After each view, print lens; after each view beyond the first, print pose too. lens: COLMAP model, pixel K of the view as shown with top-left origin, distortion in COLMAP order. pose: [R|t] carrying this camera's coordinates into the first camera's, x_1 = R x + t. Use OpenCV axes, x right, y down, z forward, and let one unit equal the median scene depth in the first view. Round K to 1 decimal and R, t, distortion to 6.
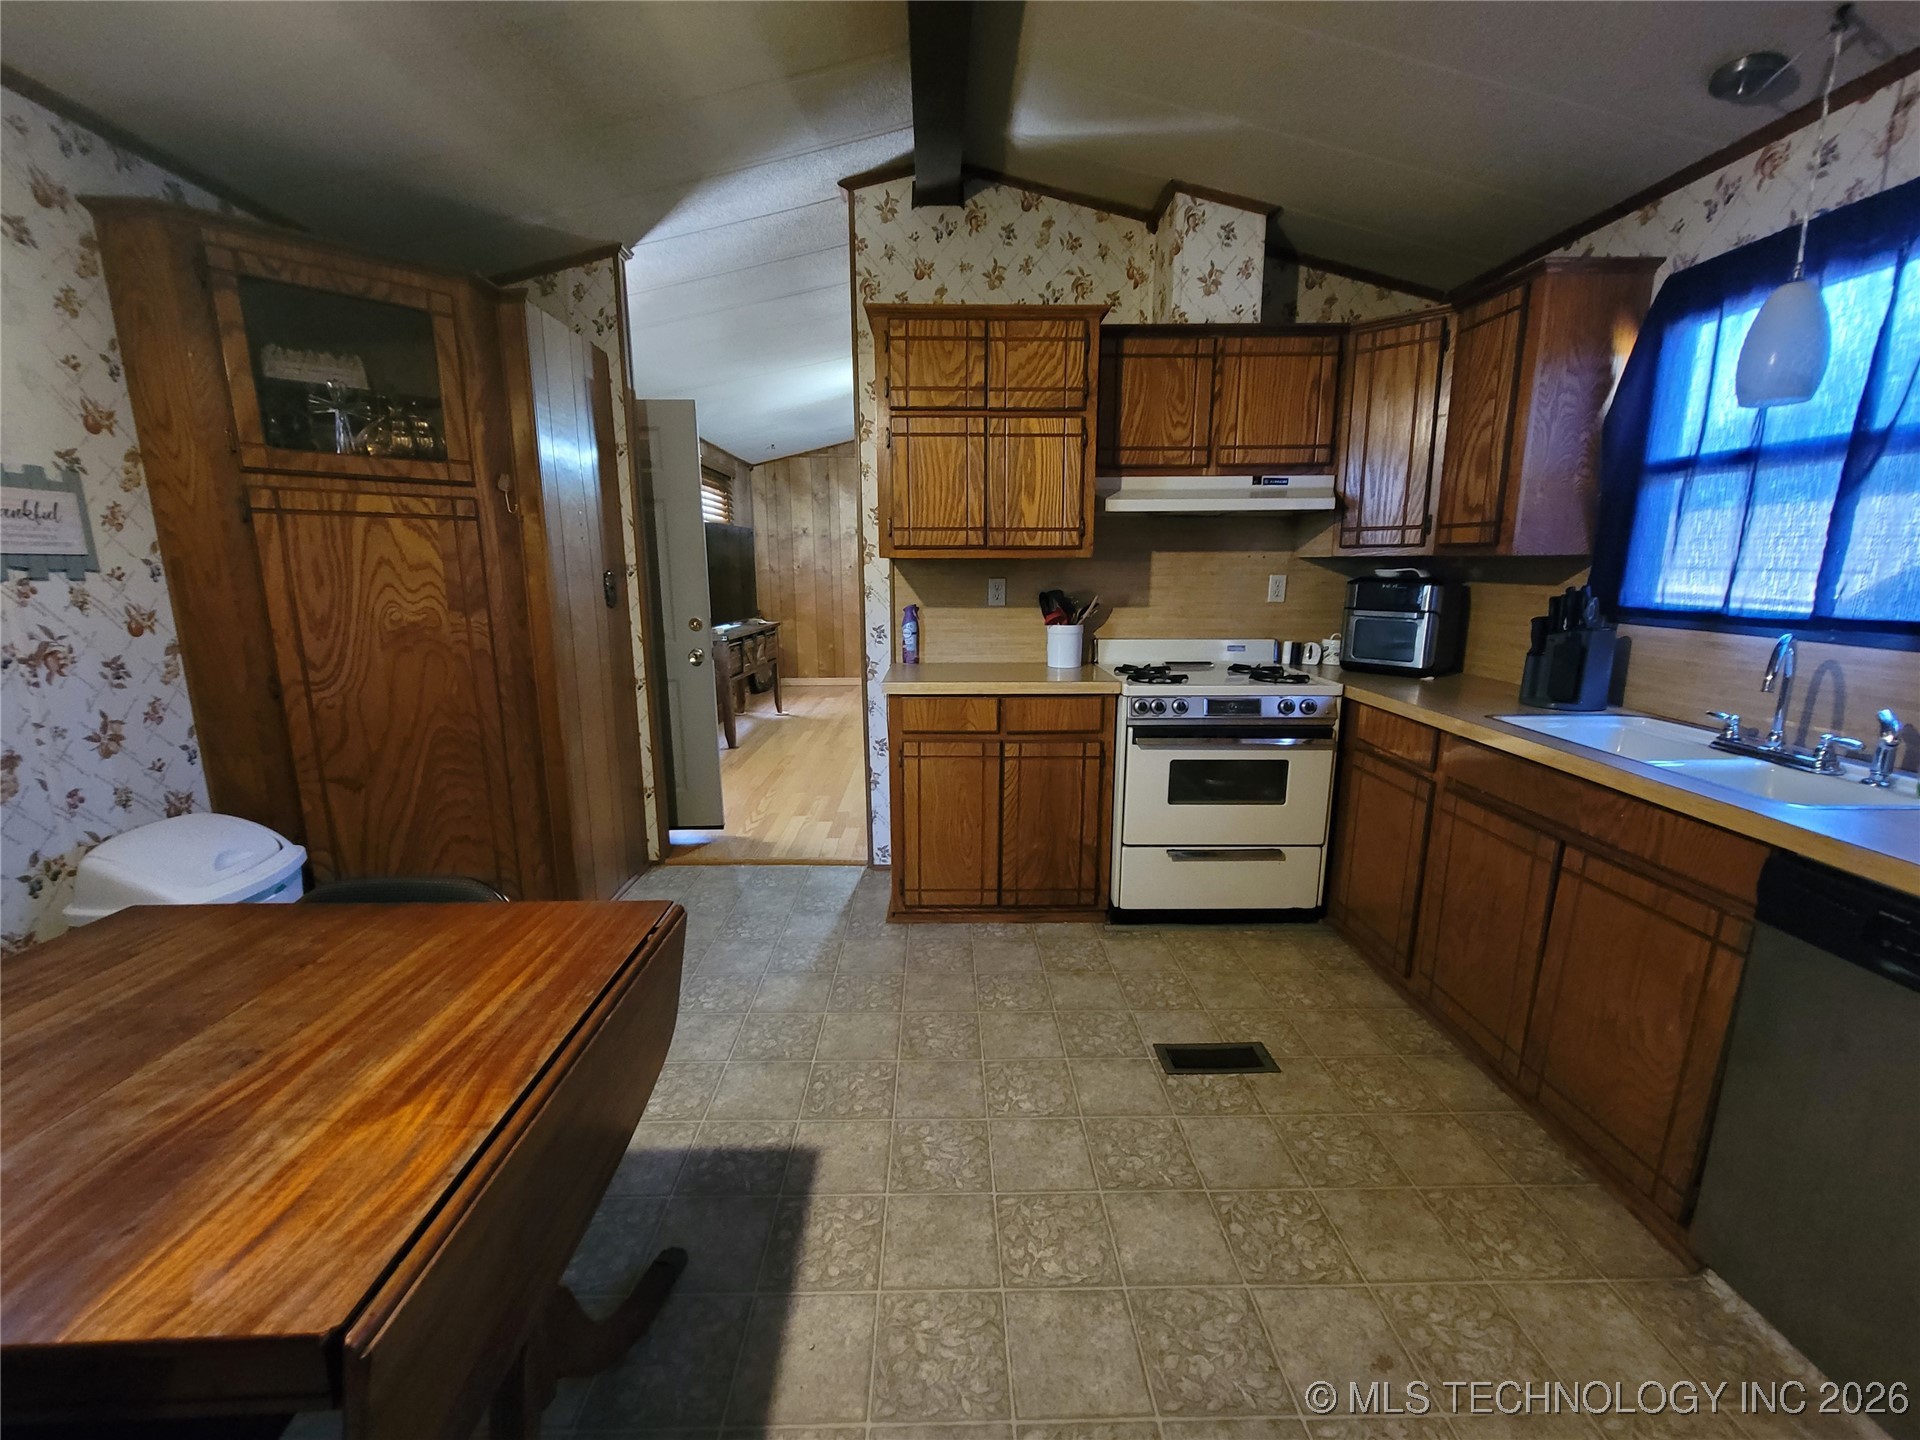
lens RADIAL K [[783.6, 0, 955.6], [0, 783.6, 722.7], [0, 0, 1]] dist [-0.011844, 0.005518]
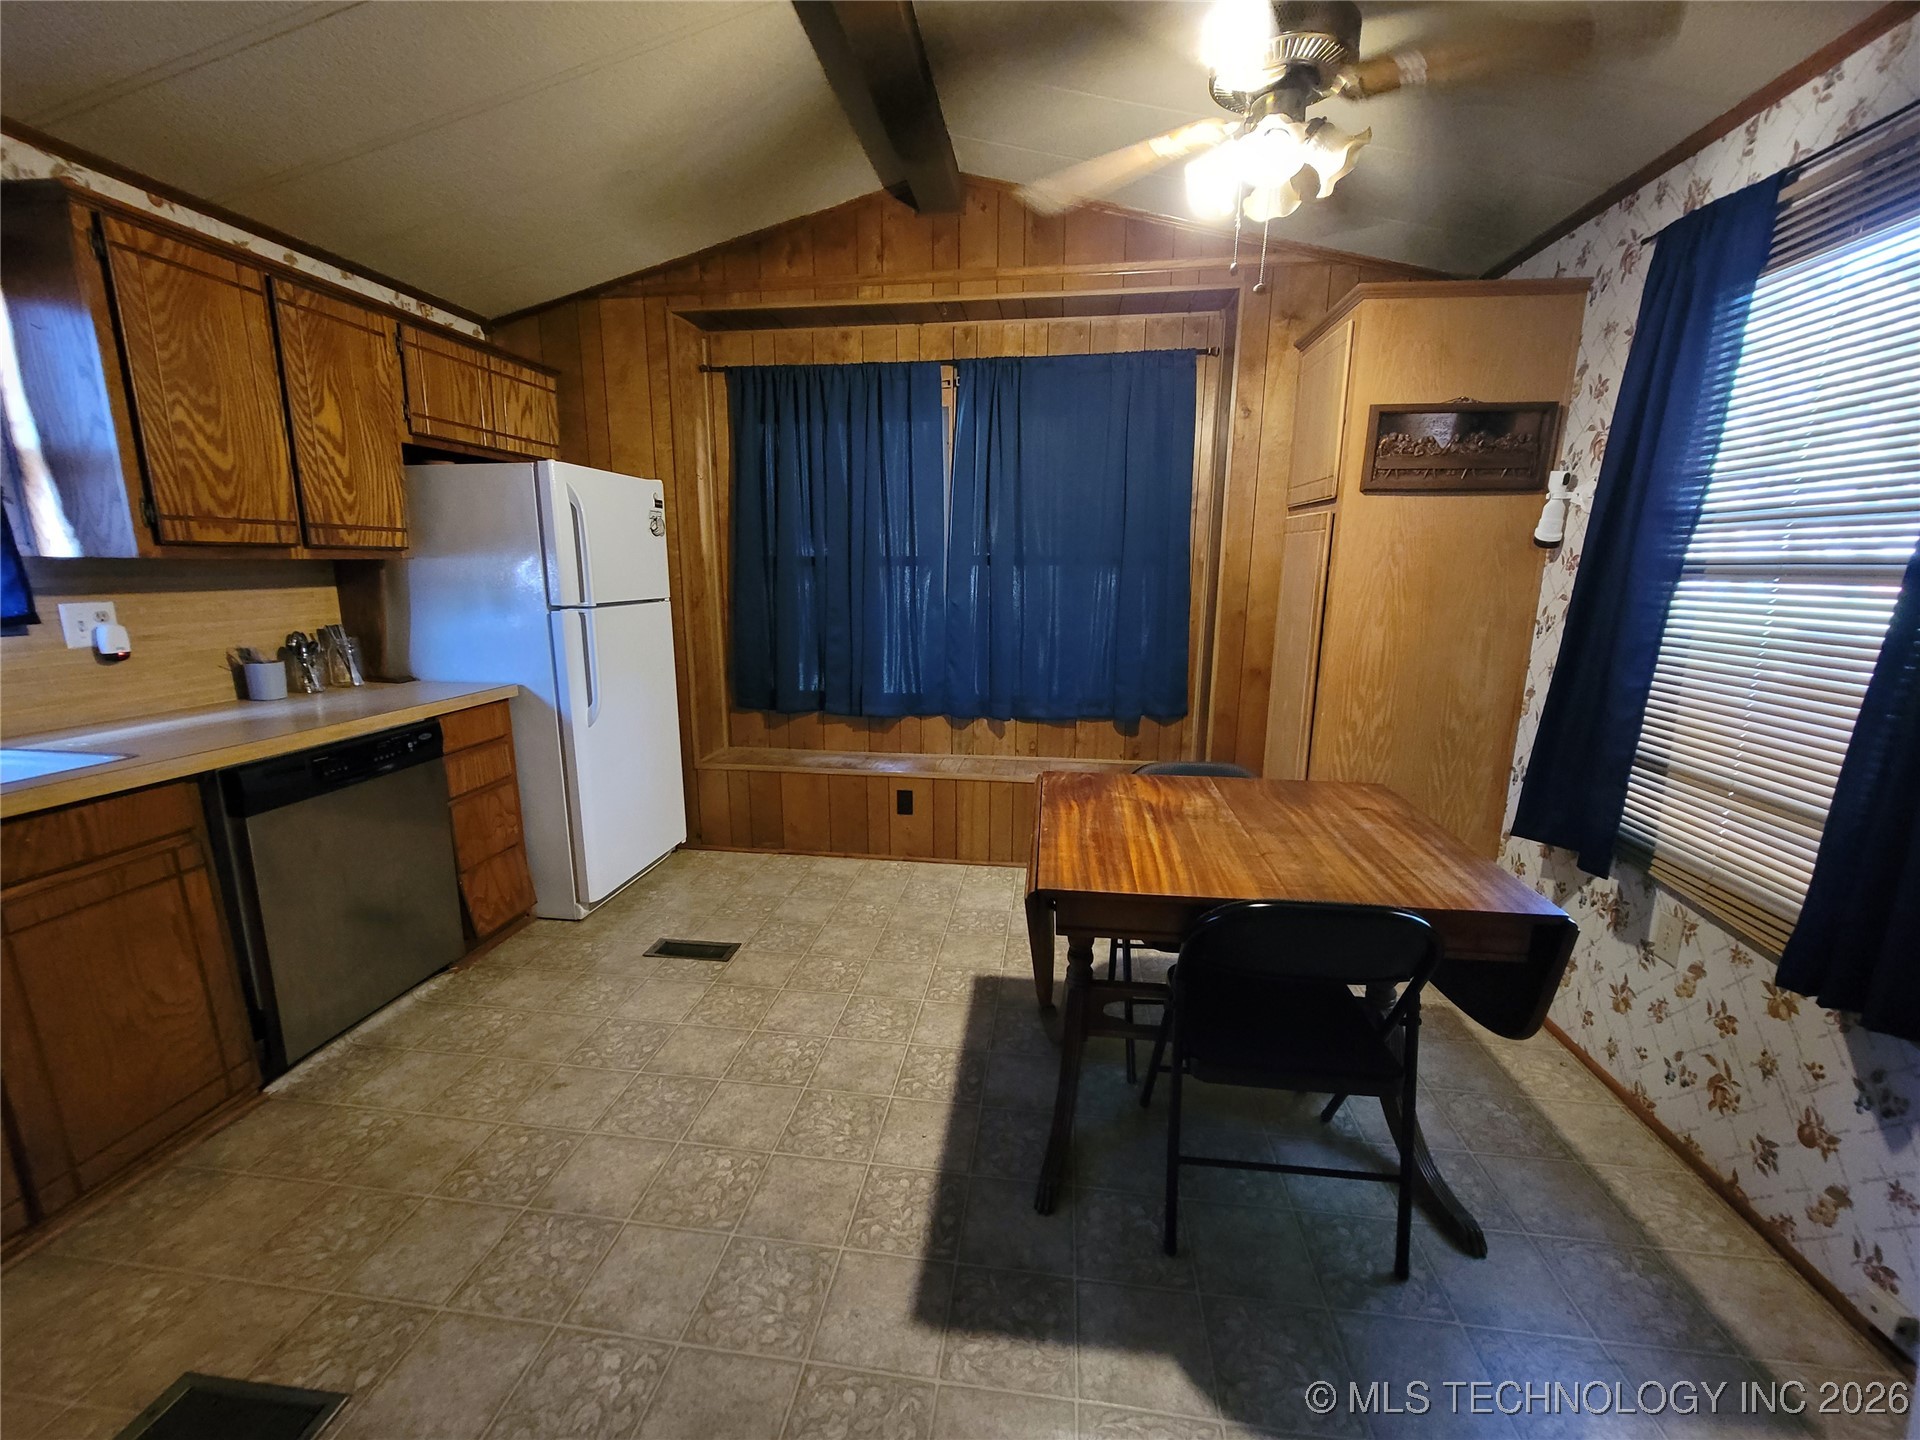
lens RADIAL K [[779.9, 0, 951.5], [0, 779.9, 728.1], [0, 0, 1]] dist [-0.006047, 0.000320]
pose [[-0.987183, -0.041763, 0.154032, -0.215527], [0.023893, 0.915601, 0.401378, -0.213943], [-0.157794, 0.399914, -0.902868, 1.014310]]
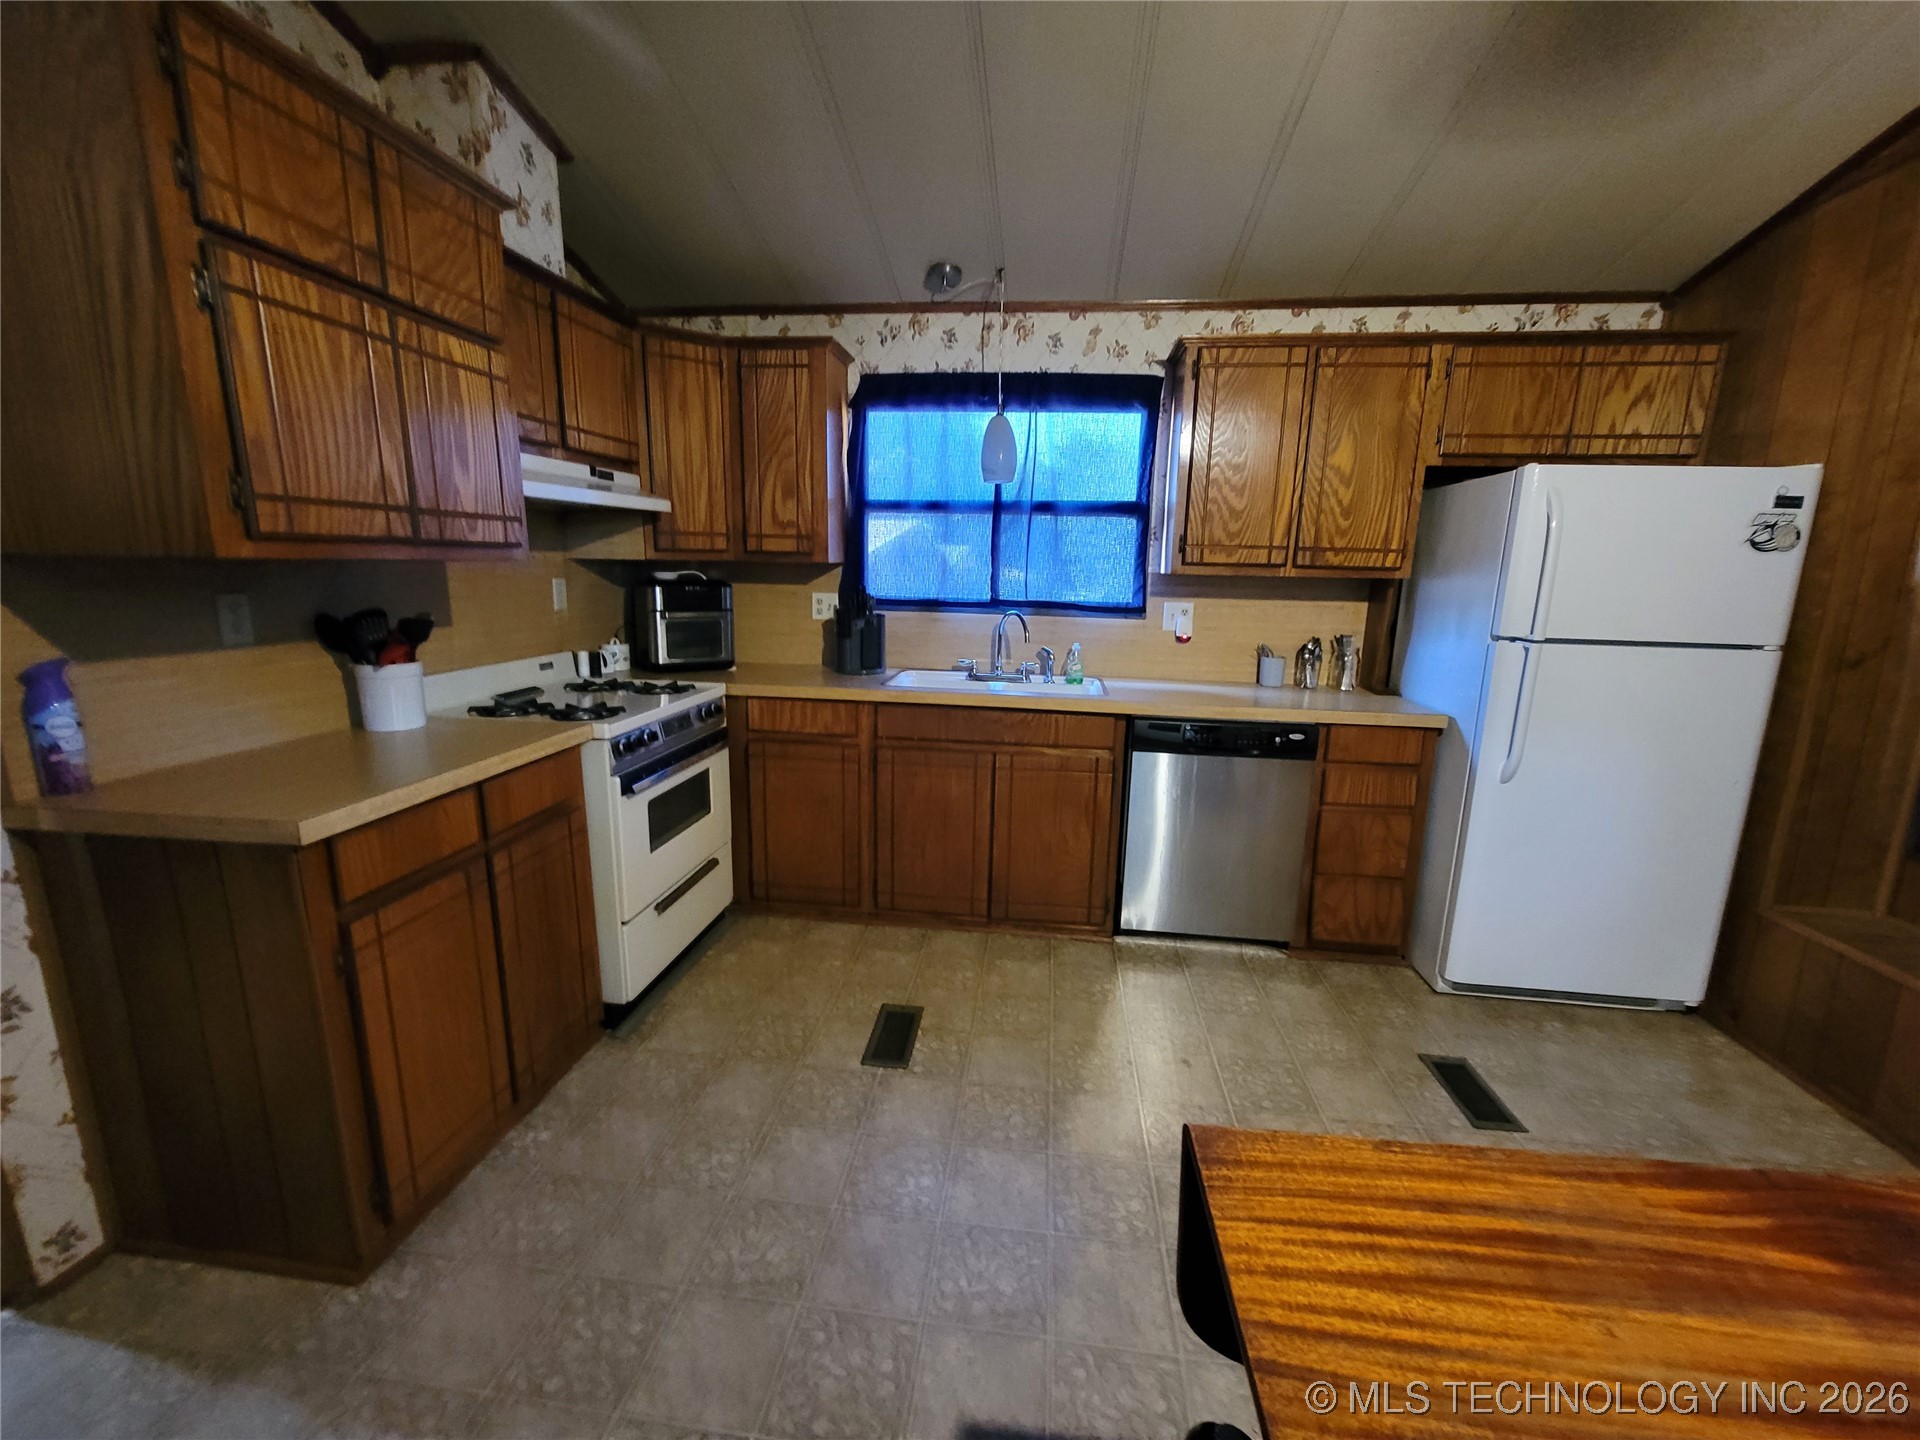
lens RADIAL K [[784.1, 0, 956.0], [0, 784.1, 723.4], [0, 0, 1]] dist [-0.006885, -0.000043]
pose [[0.148583, -0.194259, 0.969632, -0.505805], [0.182118, 0.969120, 0.166249, -0.121898], [-0.971986, 0.151886, 0.179373, 0.548782]]
